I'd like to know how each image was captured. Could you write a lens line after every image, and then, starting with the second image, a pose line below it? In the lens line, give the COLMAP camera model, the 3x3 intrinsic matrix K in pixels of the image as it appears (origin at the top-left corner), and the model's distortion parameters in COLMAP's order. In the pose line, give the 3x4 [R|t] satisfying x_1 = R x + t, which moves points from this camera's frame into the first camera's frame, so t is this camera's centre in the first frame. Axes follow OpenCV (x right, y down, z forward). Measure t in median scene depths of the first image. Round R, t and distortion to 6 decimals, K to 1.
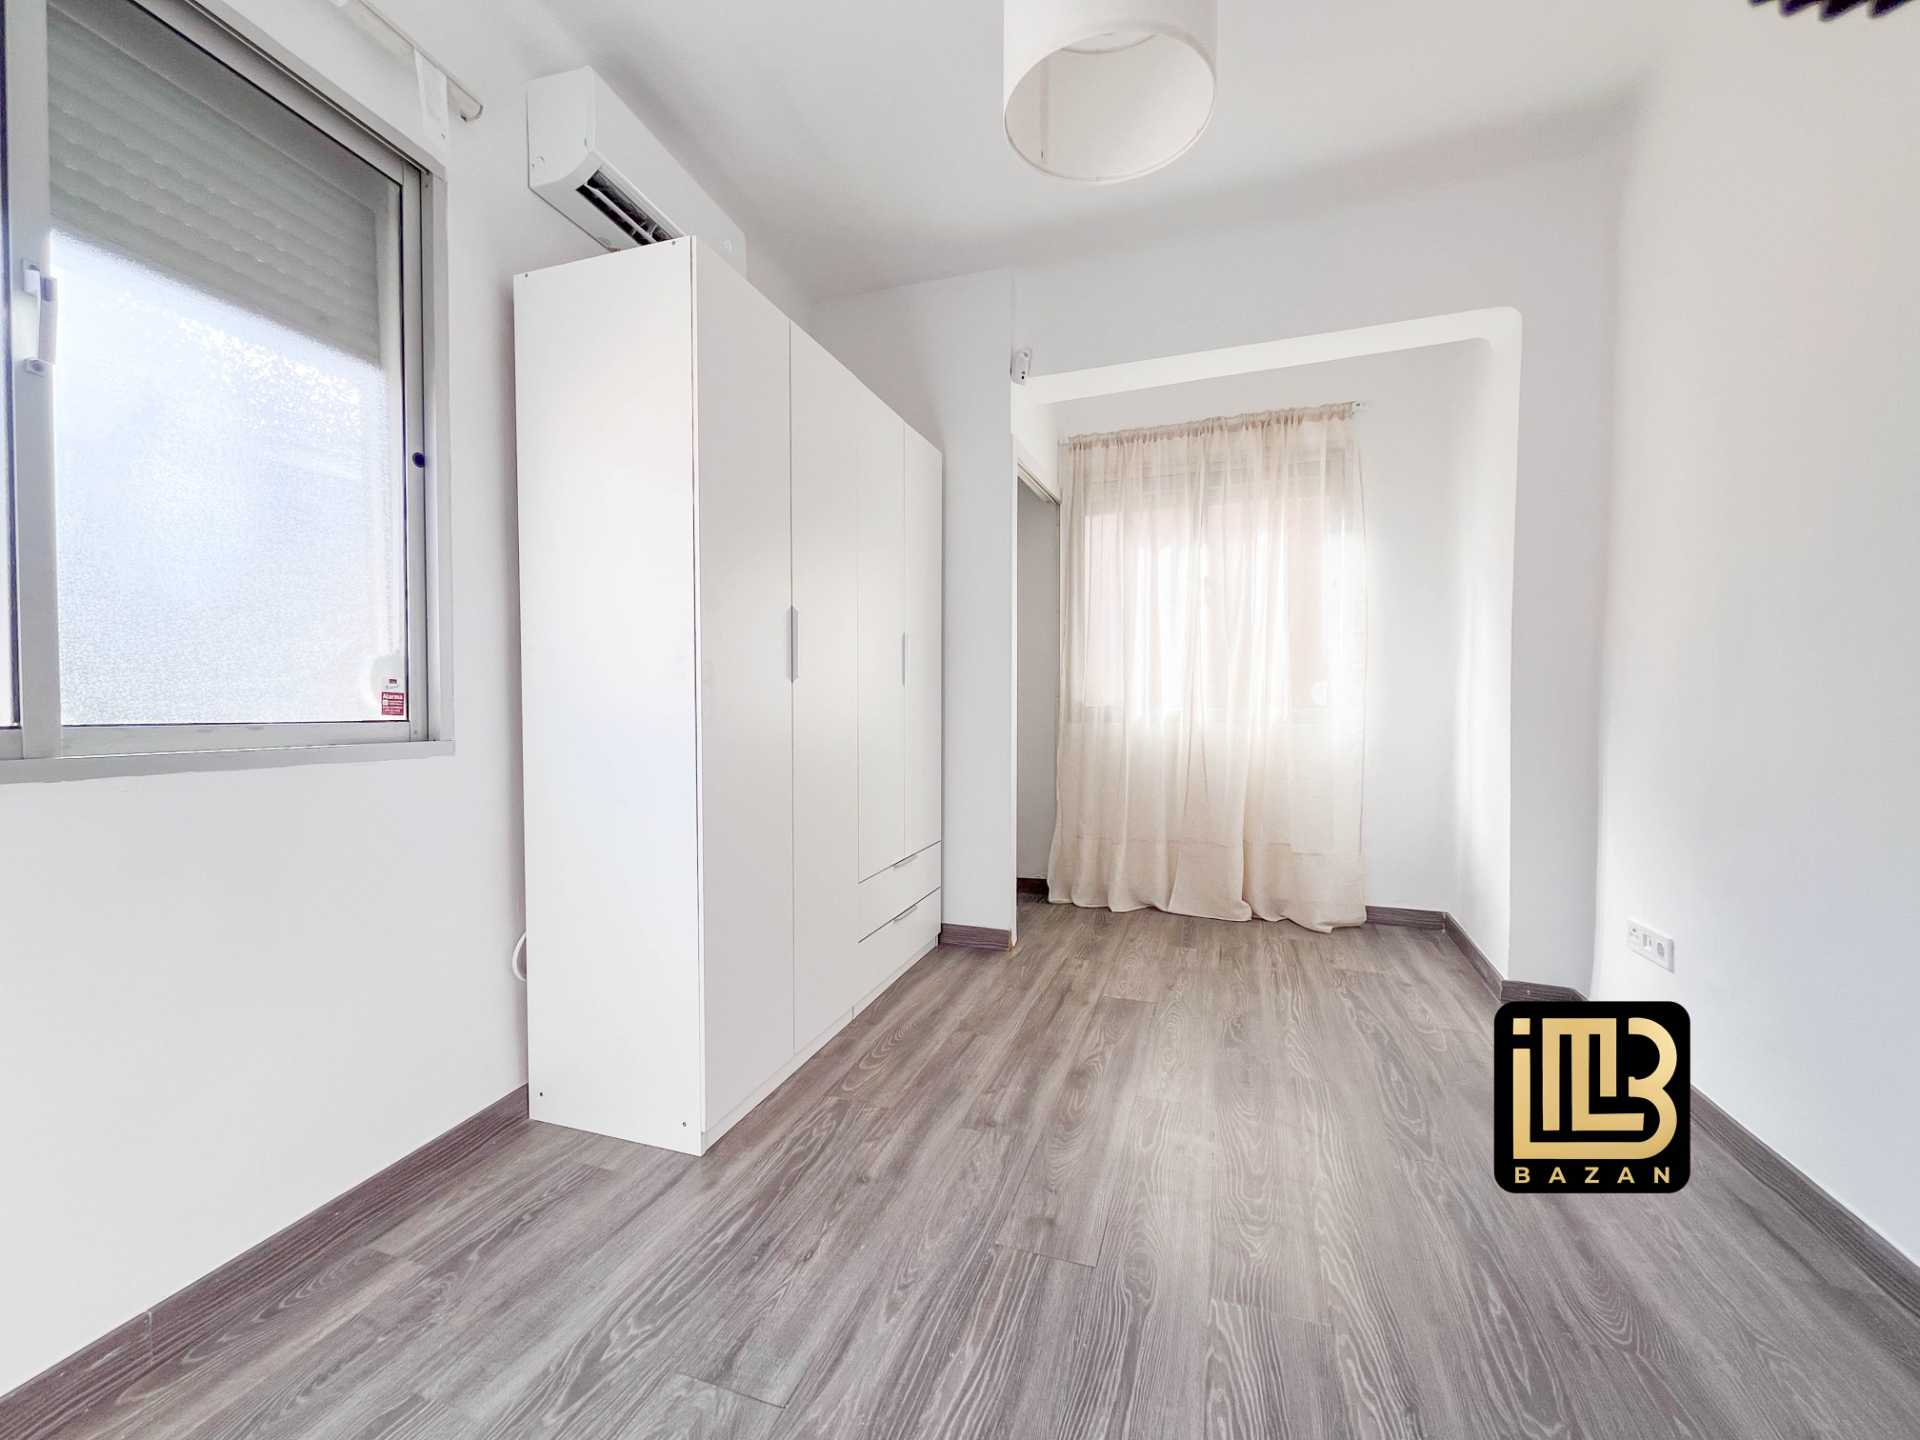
lens RADIAL K [[777.9, 0, 961.8], [0, 777.9, 724.2], [0, 0, 1]] dist [-0.004276, -0.000170]
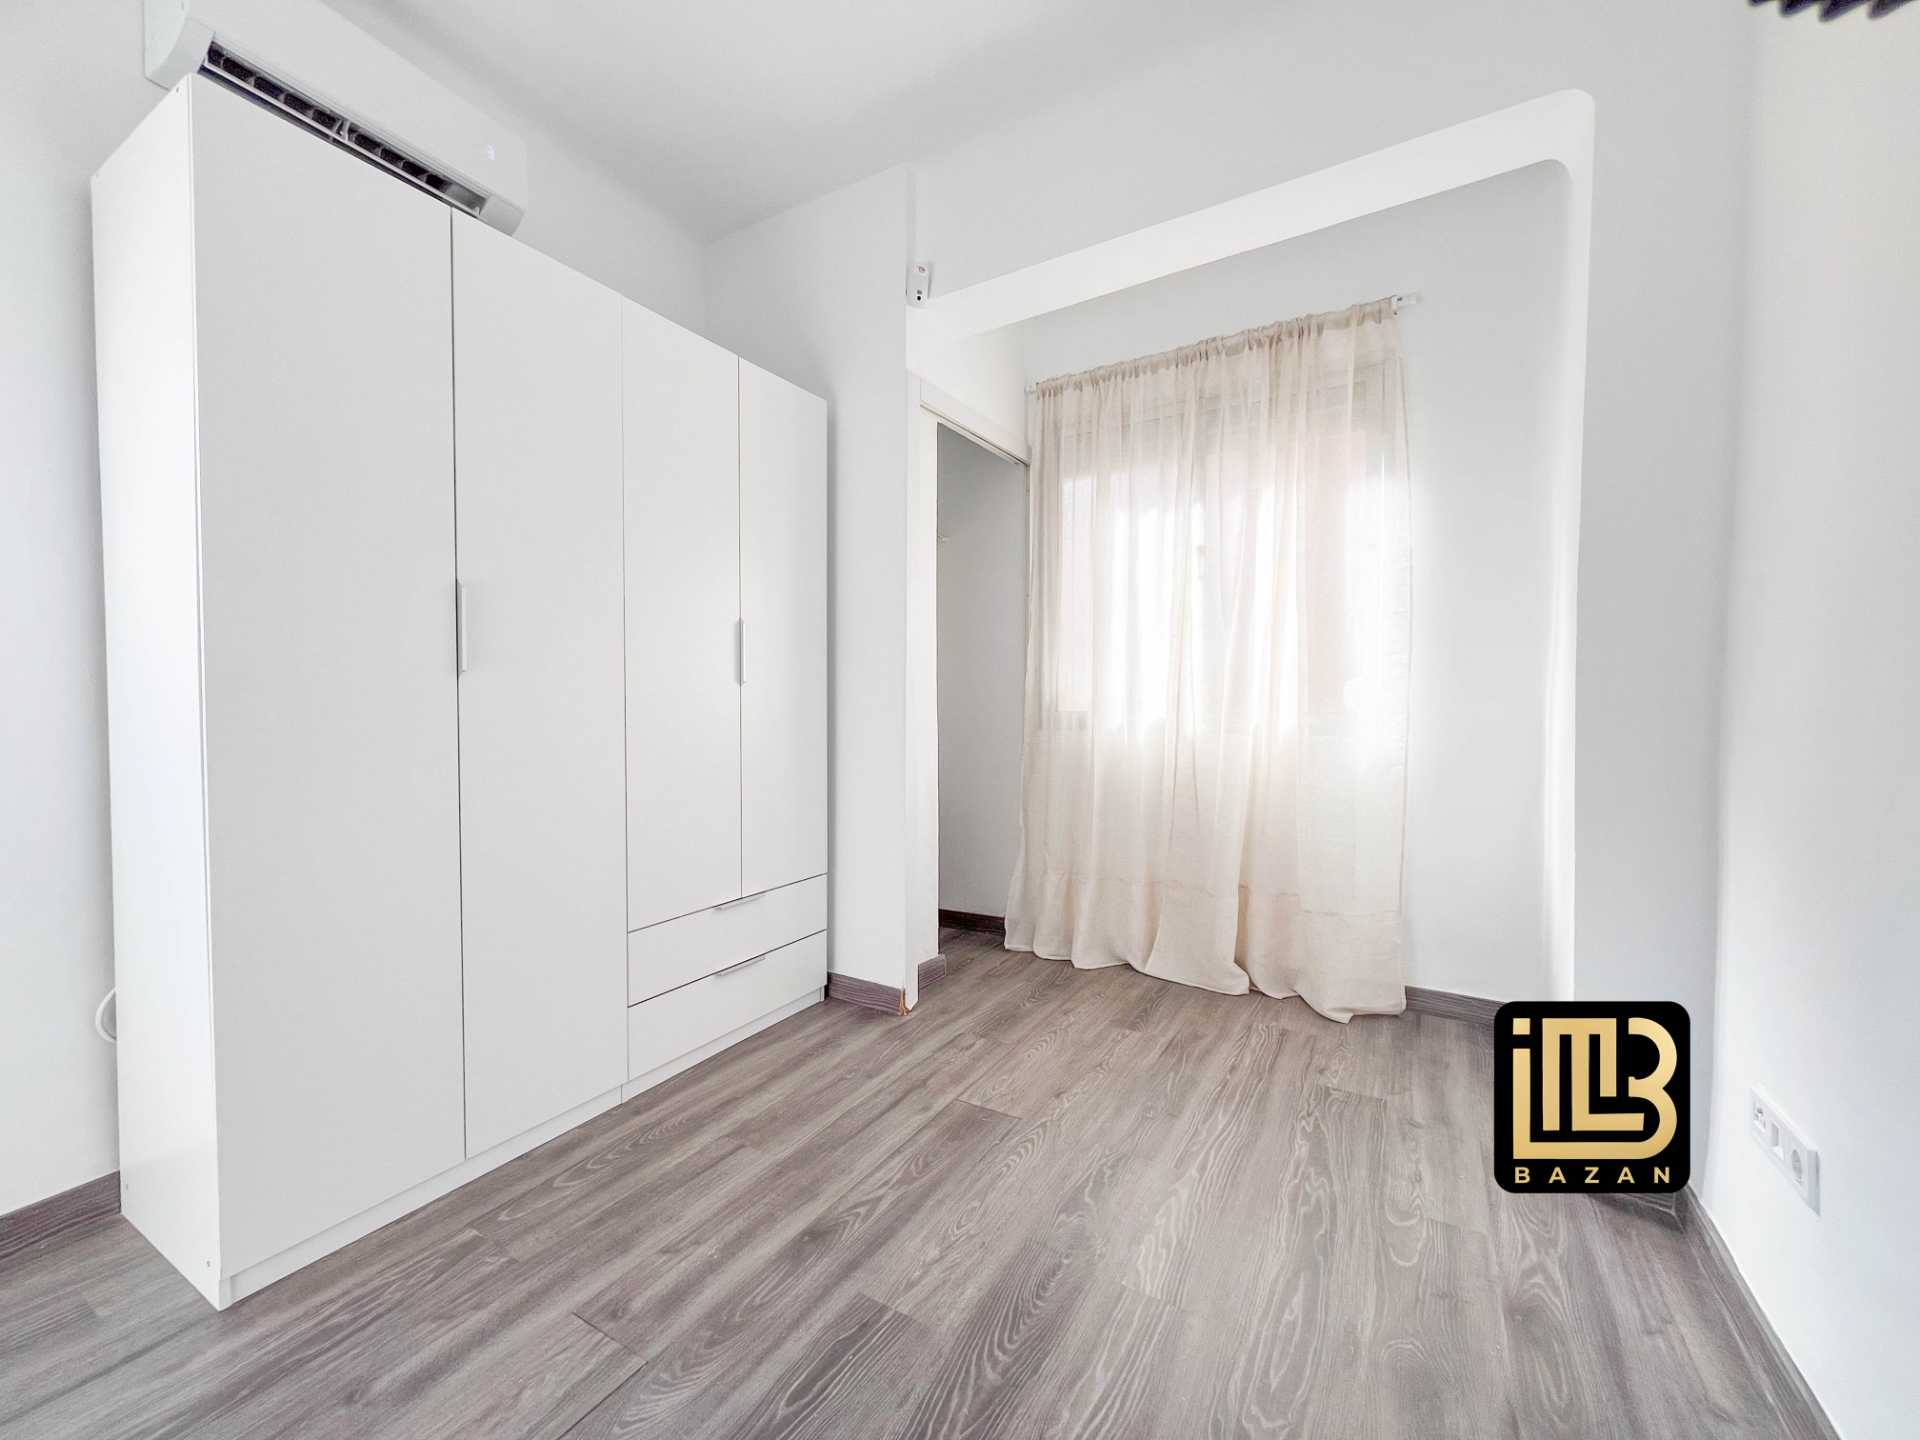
lens RADIAL K [[777.9, 0, 960.5], [0, 777.9, 724.6], [0, 0, 1]] dist [-0.004276, -0.000170]
pose [[0.980339, 0.011541, -0.196984, 0.276912], [-0.011730, 0.999931, 0.000205, -0.009498], [0.196973, 0.002109, 0.980407, 0.224799]]
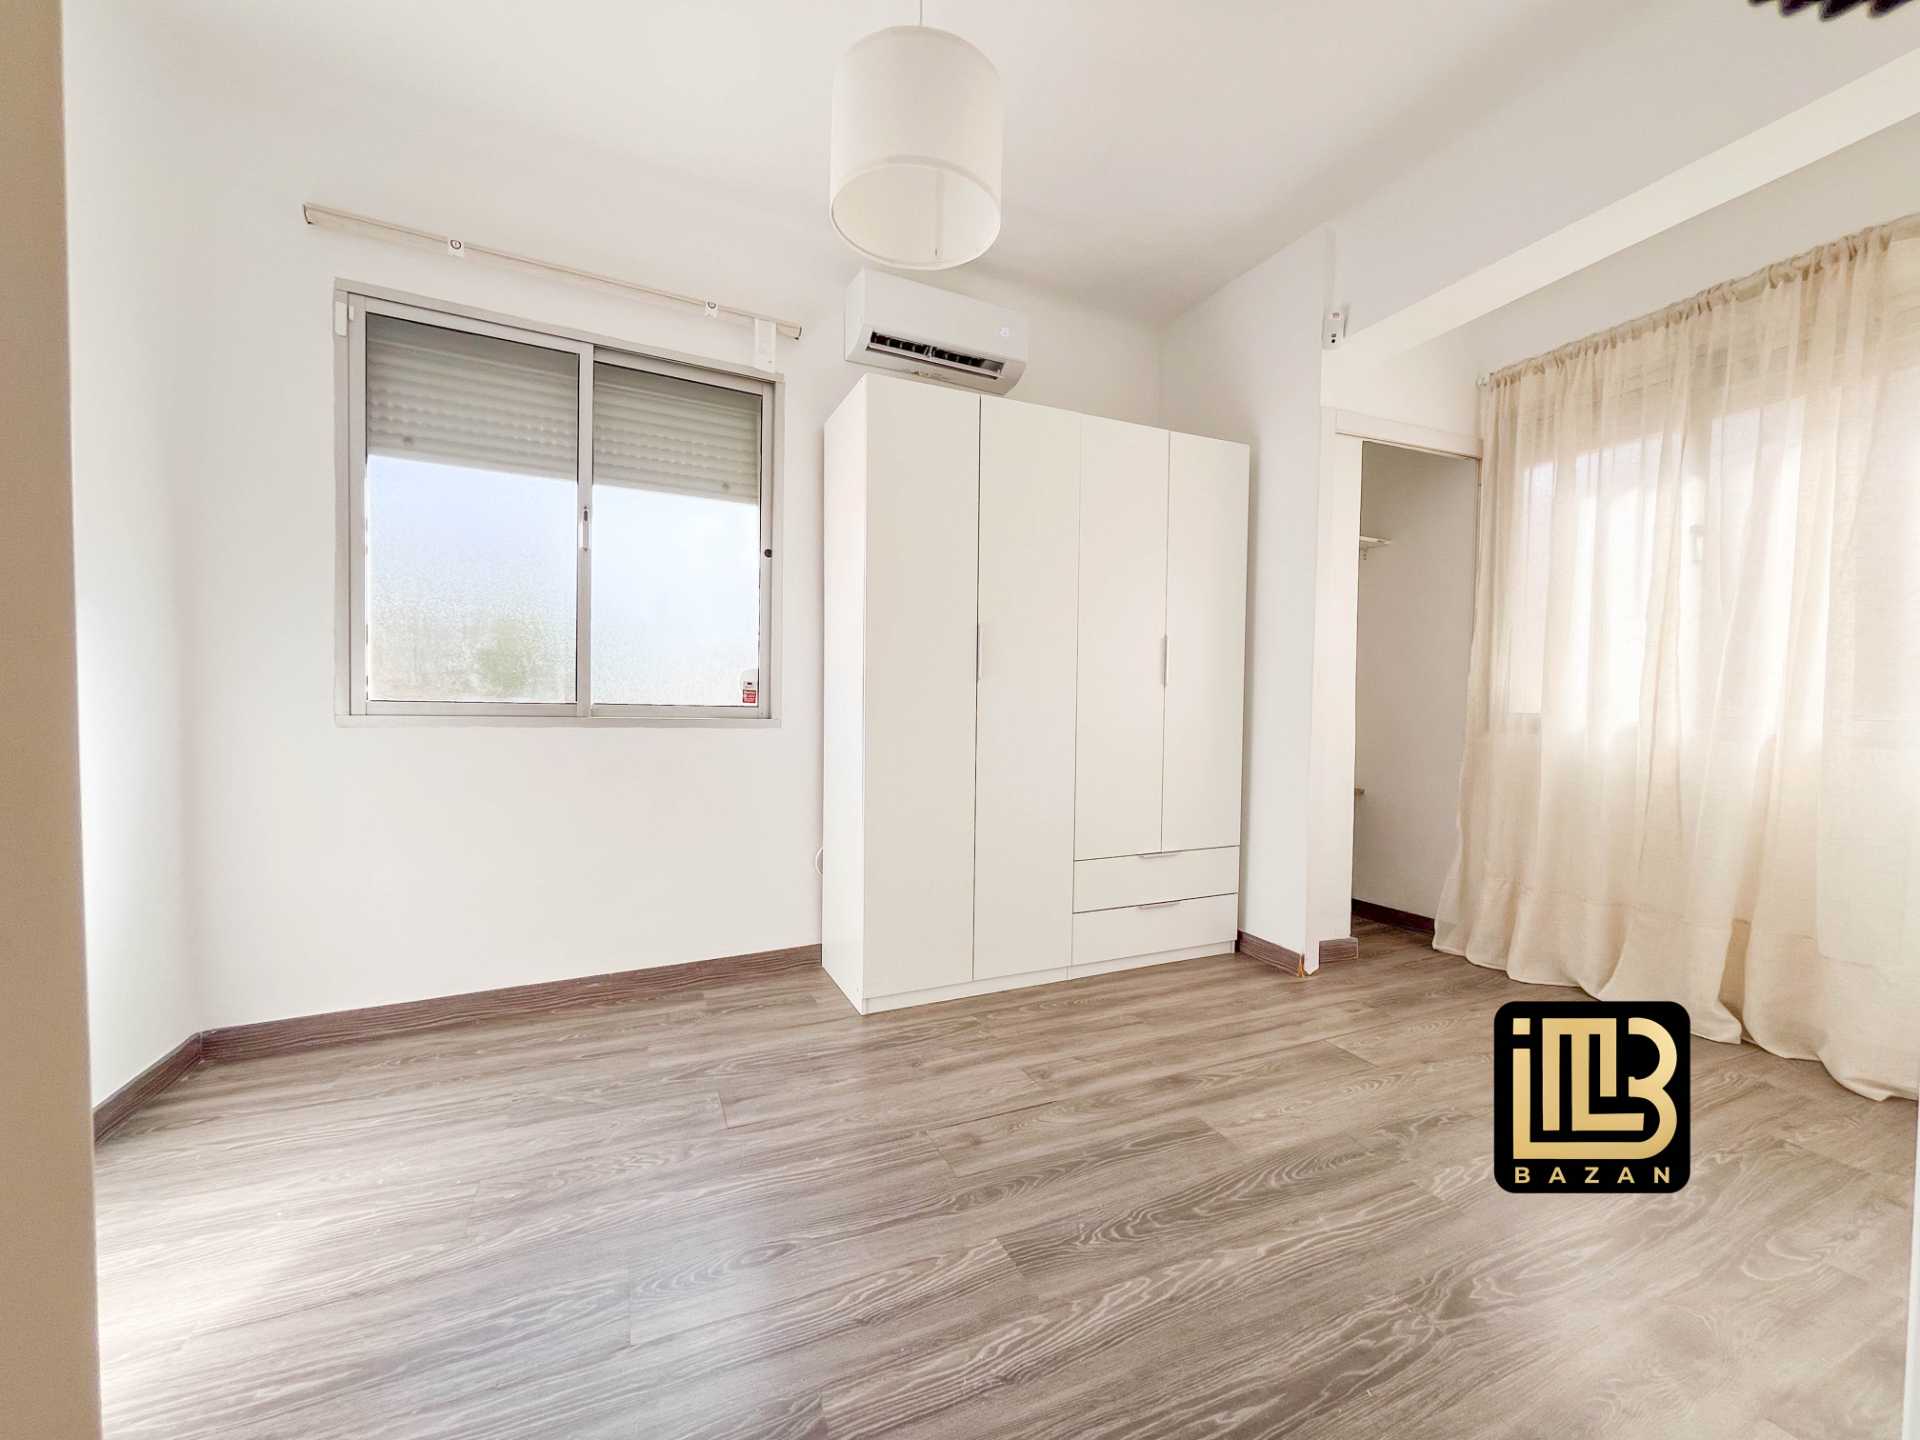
lens RADIAL K [[777.9, 0, 956.5], [0, 777.9, 727.6], [0, 0, 1]] dist [-0.004276, -0.000170]
pose [[0.679137, 0.039168, -0.732965, 0.446820], [-0.035535, 0.999159, 0.020469, -0.004909], [0.733151, 0.012145, 0.679958, 0.080478]]
